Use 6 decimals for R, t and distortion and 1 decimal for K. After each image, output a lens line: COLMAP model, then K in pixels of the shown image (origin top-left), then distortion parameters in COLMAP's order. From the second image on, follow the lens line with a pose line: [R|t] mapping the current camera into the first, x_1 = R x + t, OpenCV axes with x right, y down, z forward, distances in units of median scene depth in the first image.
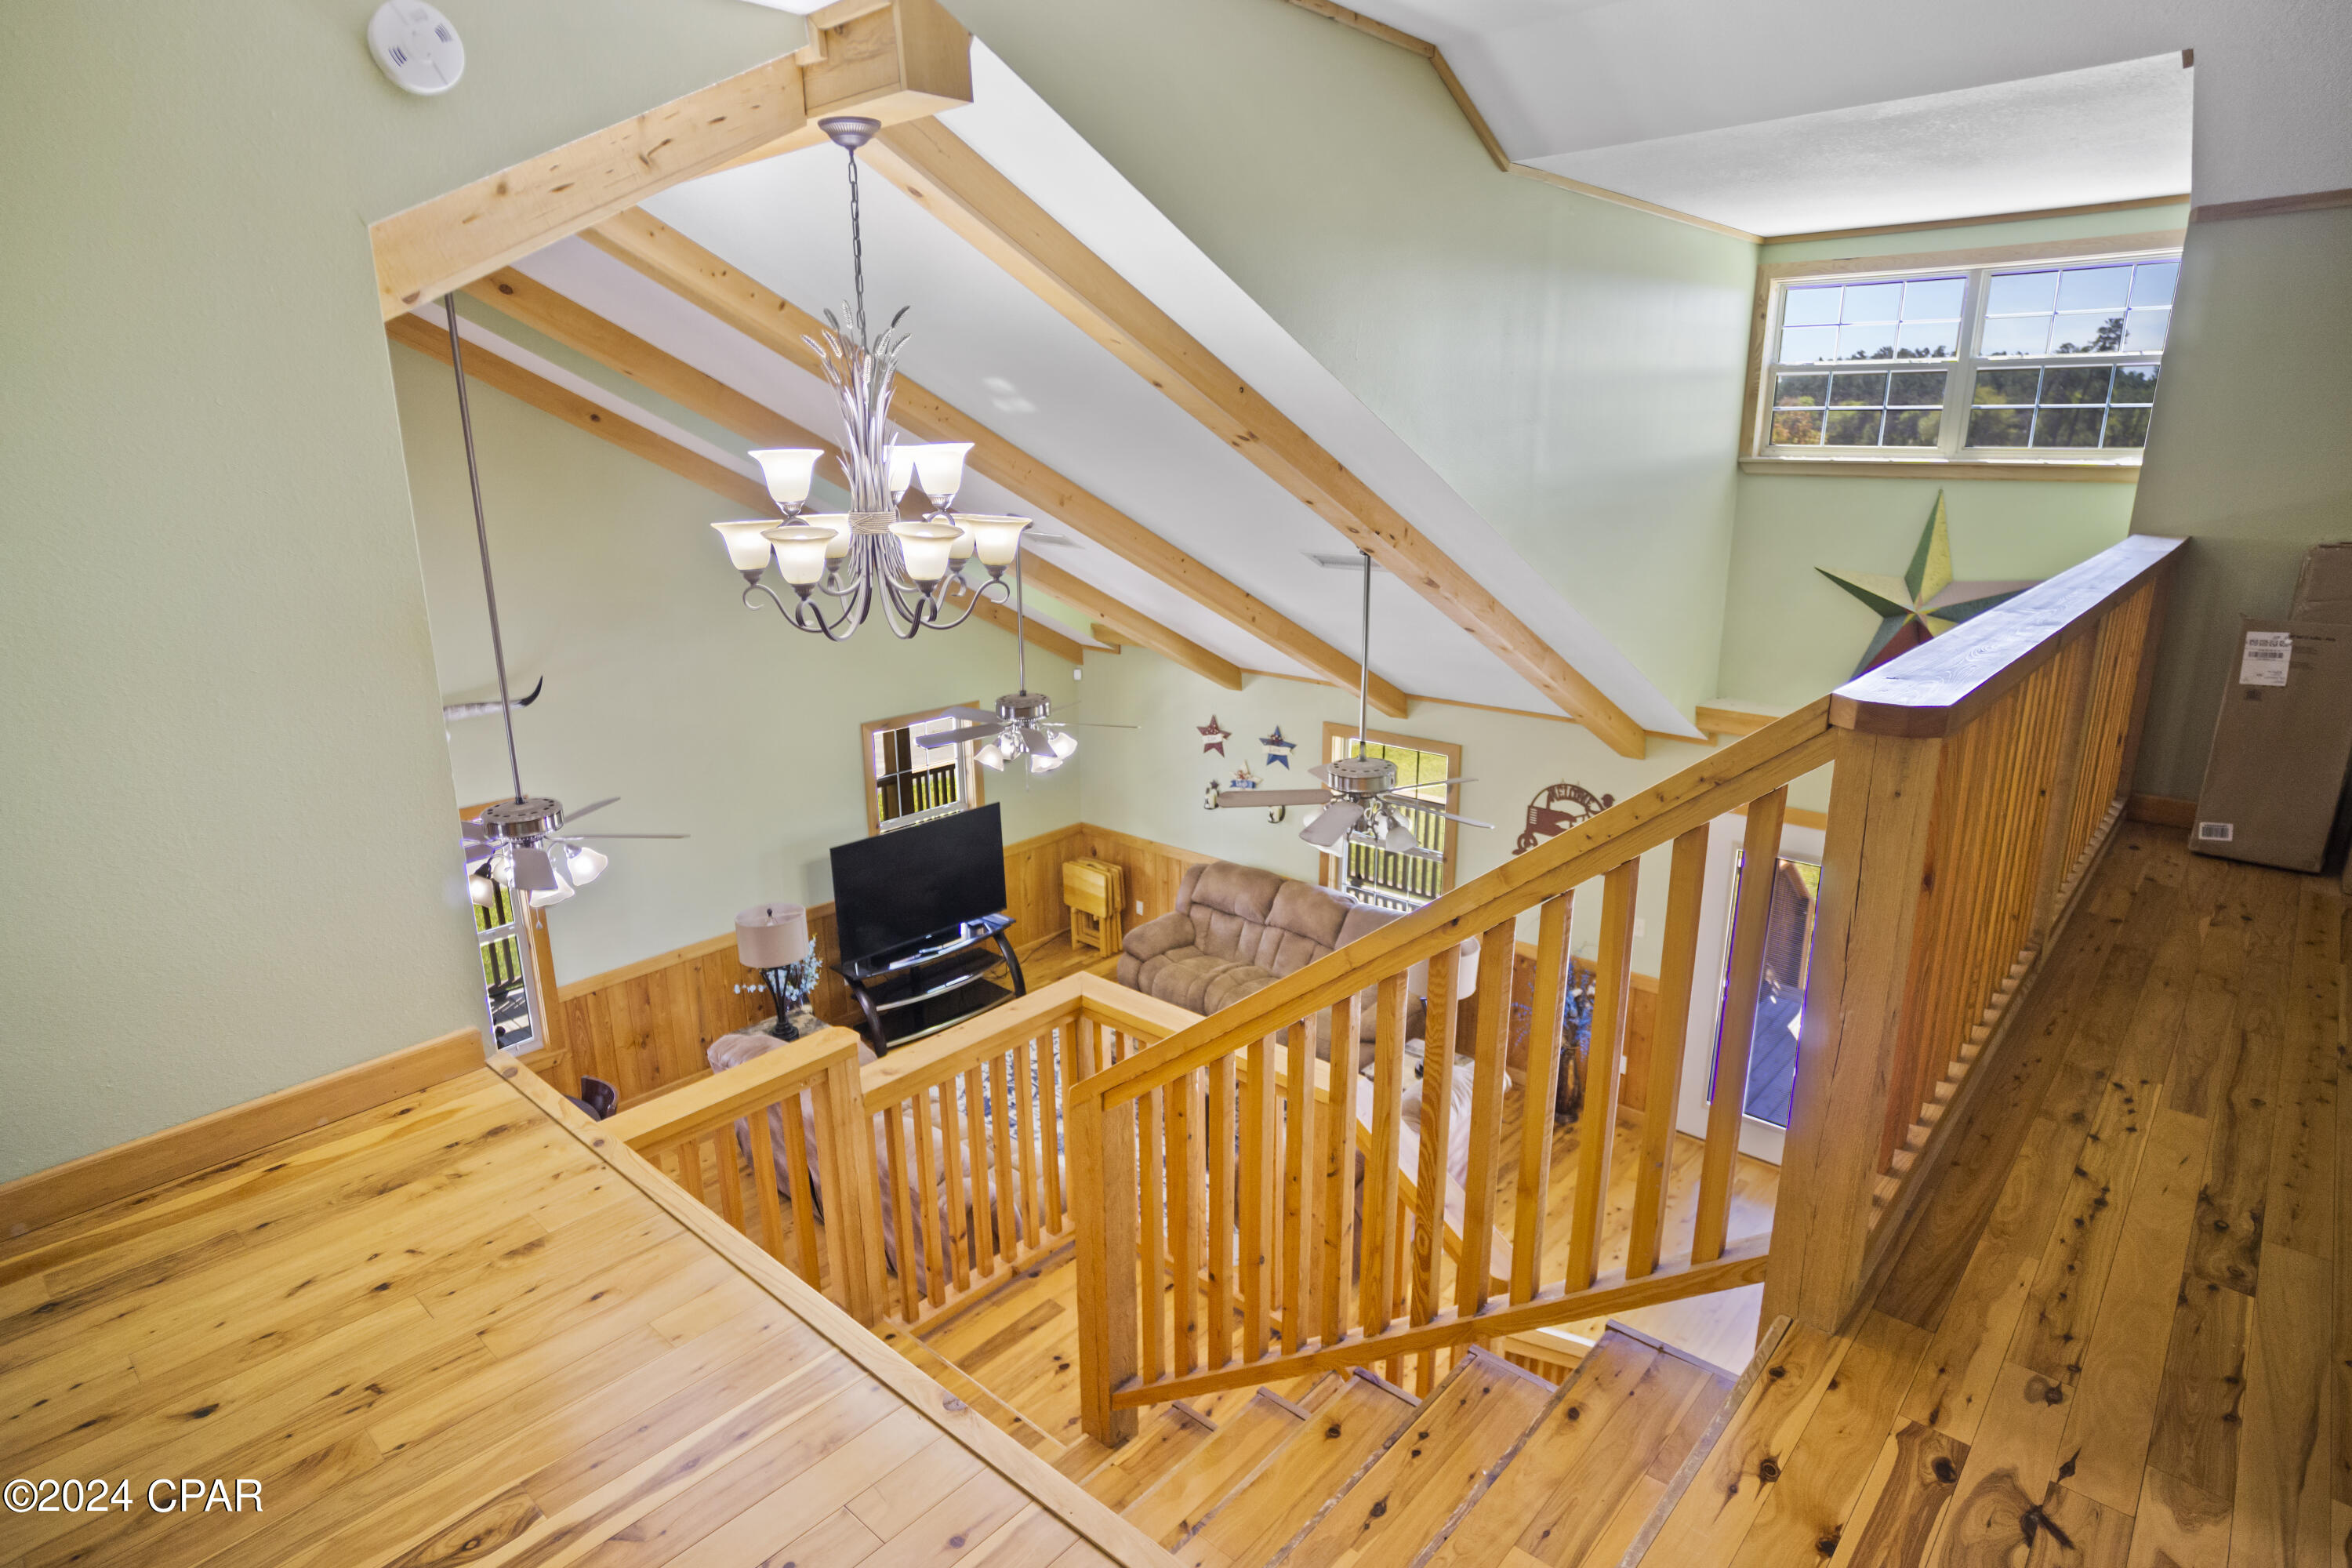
lens RADIAL K [[1273.3, 0, 1155.9], [0, 1273.3, 775.0], [0, 0, 1]] dist [-0.053064, 0.032619]
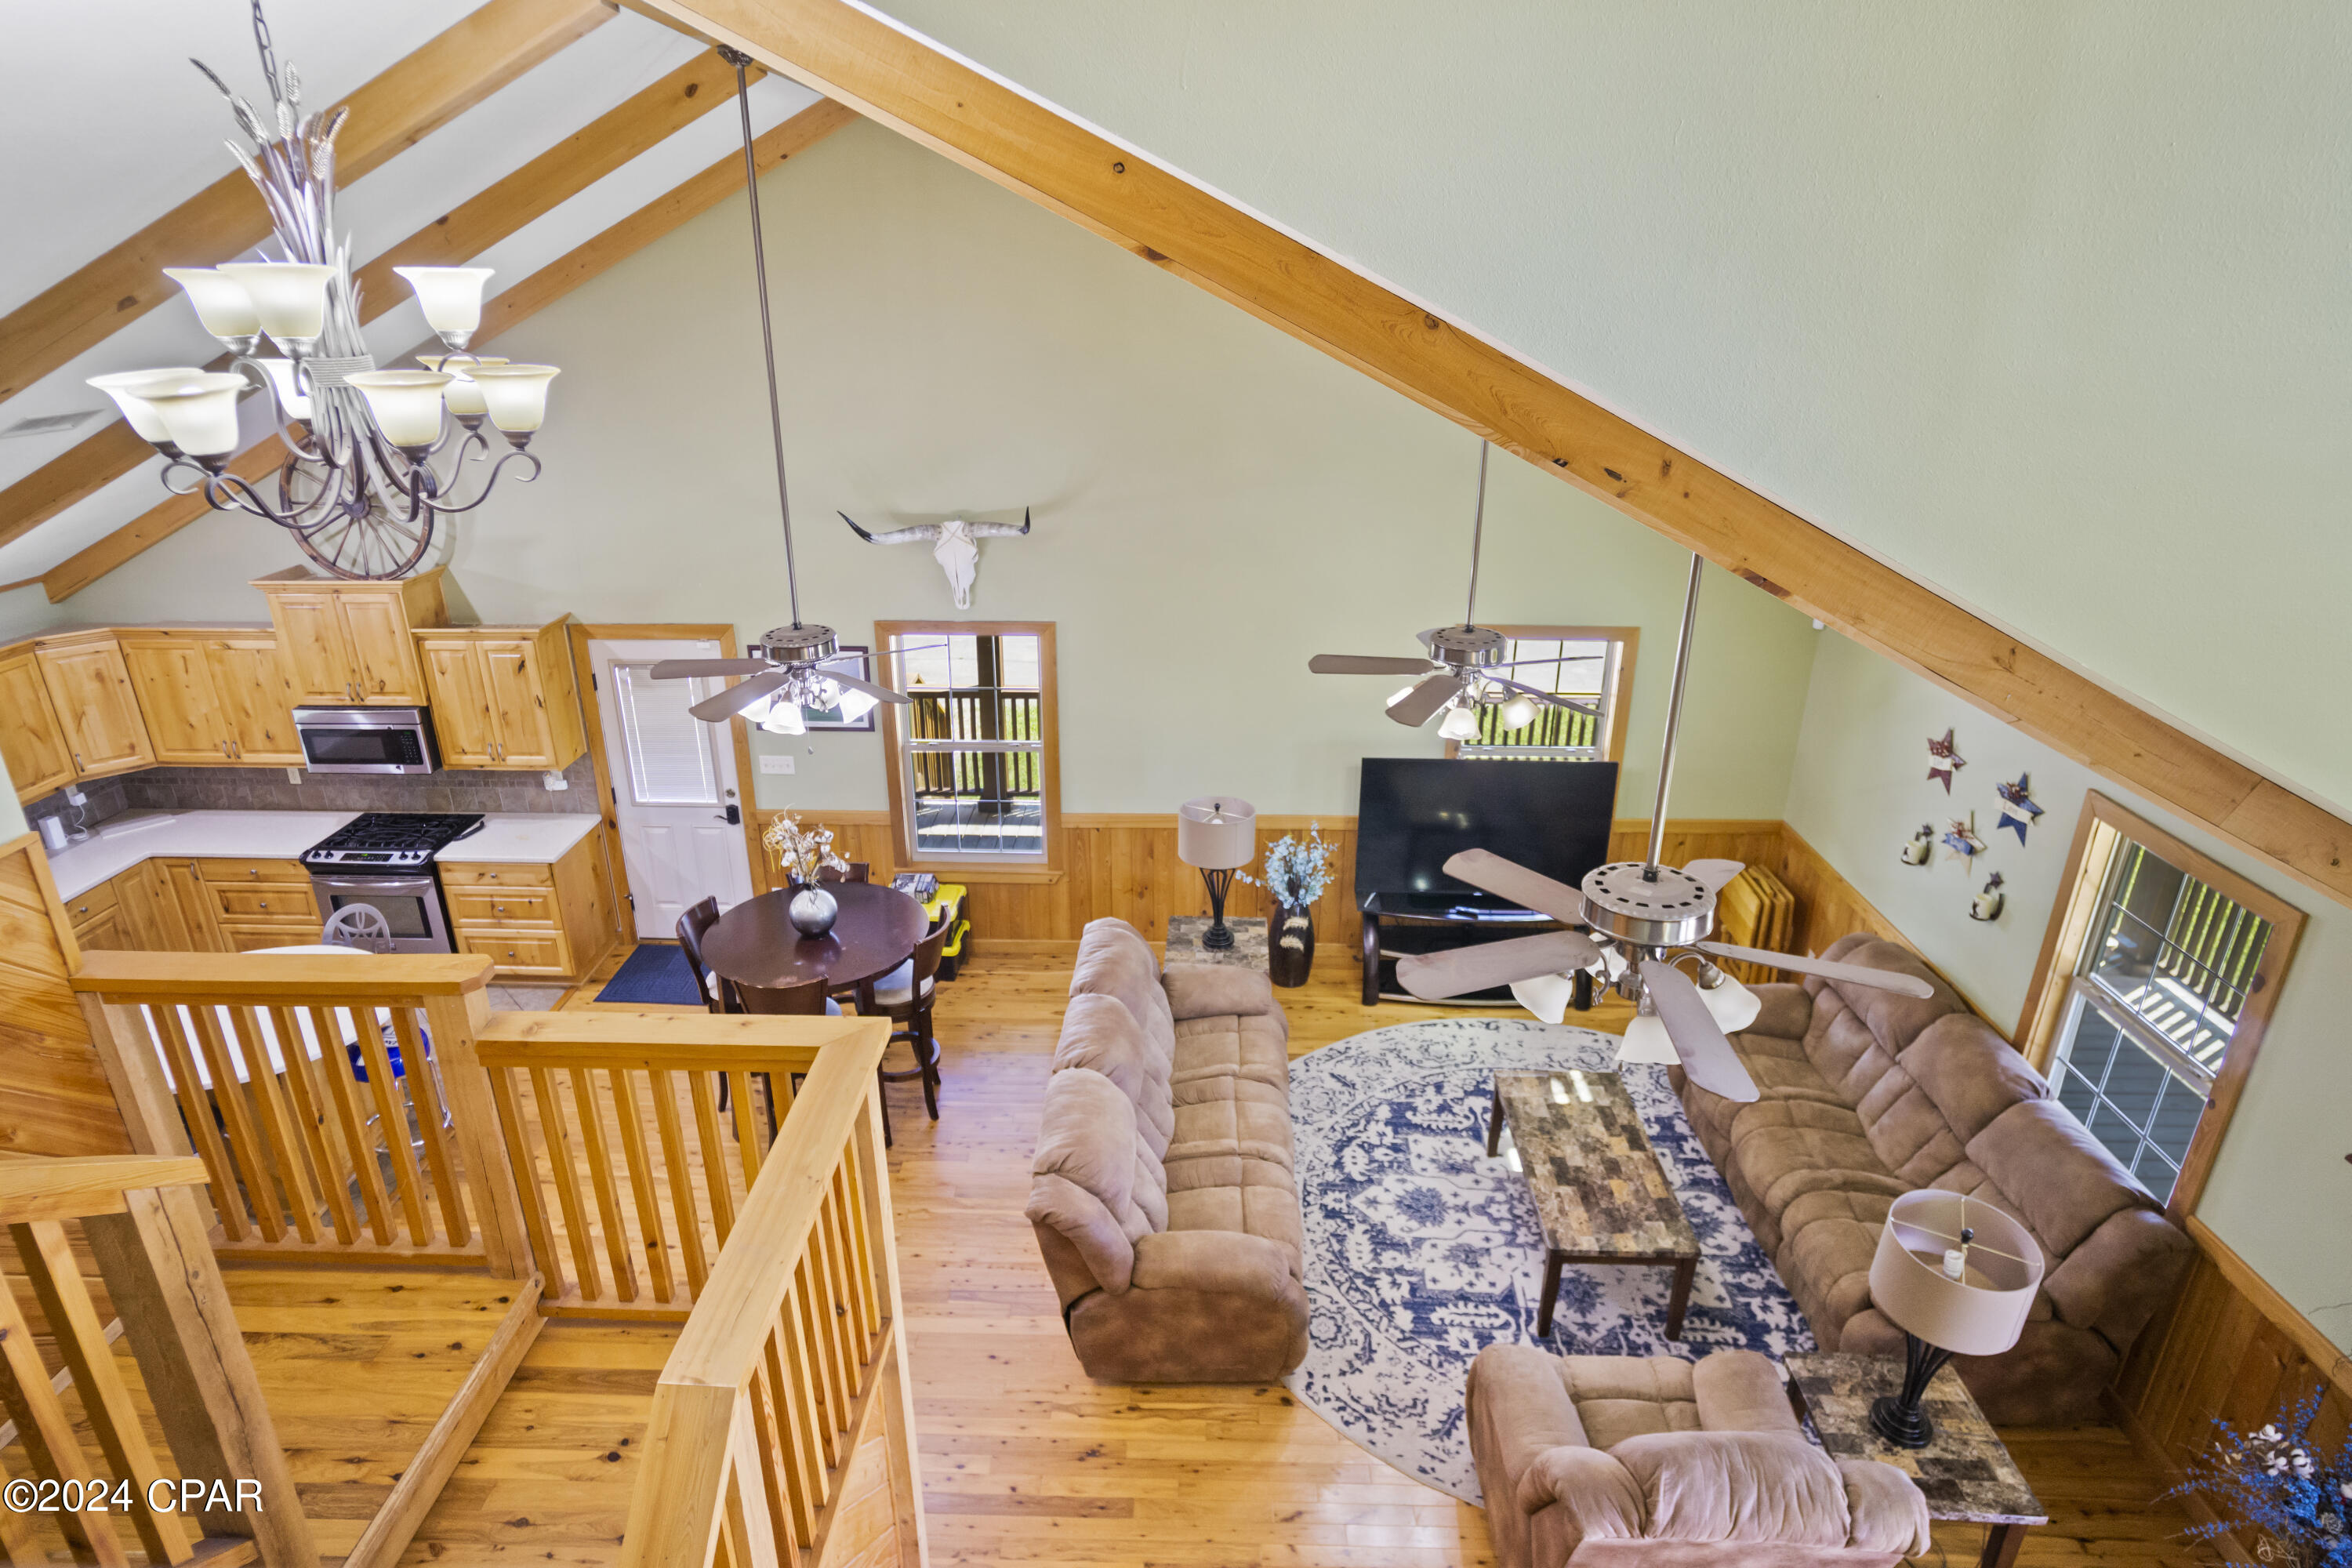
lens RADIAL K [[1273.3, 0, 1173.7], [0, 1273.3, 773.4], [0, 0, 1]] dist [-0.053064, 0.032619]
pose [[0.655720, 0.290884, -0.696719, 0.244470], [-0.204956, 0.956730, 0.206545, -0.078035], [0.726653, 0.007362, 0.686966, 0.295050]]
